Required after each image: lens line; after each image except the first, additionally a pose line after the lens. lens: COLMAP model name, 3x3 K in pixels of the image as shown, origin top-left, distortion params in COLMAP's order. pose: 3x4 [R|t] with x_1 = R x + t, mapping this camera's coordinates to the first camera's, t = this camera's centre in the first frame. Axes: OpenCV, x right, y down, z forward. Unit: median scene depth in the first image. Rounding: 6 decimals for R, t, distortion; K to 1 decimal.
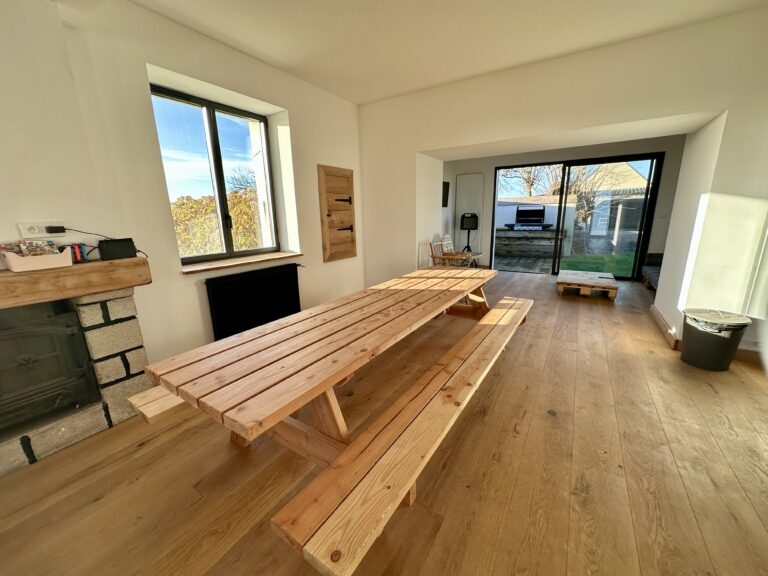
lens RADIAL K [[306.2, 0, 386.9], [0, 306.2, 287.5], [0, 0, 1]] dist [-0.012613, 0.002691]
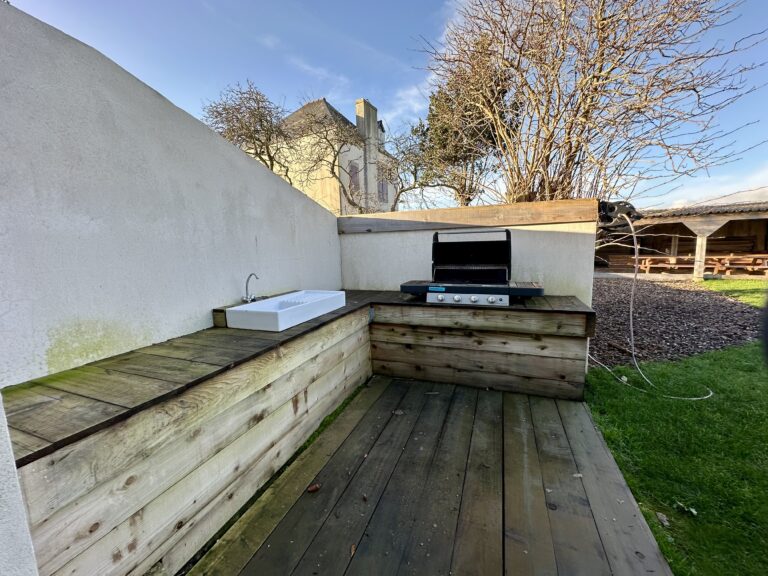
lens RADIAL K [[306.2, 0, 385.7], [0, 306.2, 287.1], [0, 0, 1]] dist [-0.012613, 0.002691]
pose [[0.986054, -0.034343, 0.162841, 0.326504], [0.049987, 0.994413, -0.092970, -0.181349], [-0.158739, 0.099813, 0.982262, 0.697359]]
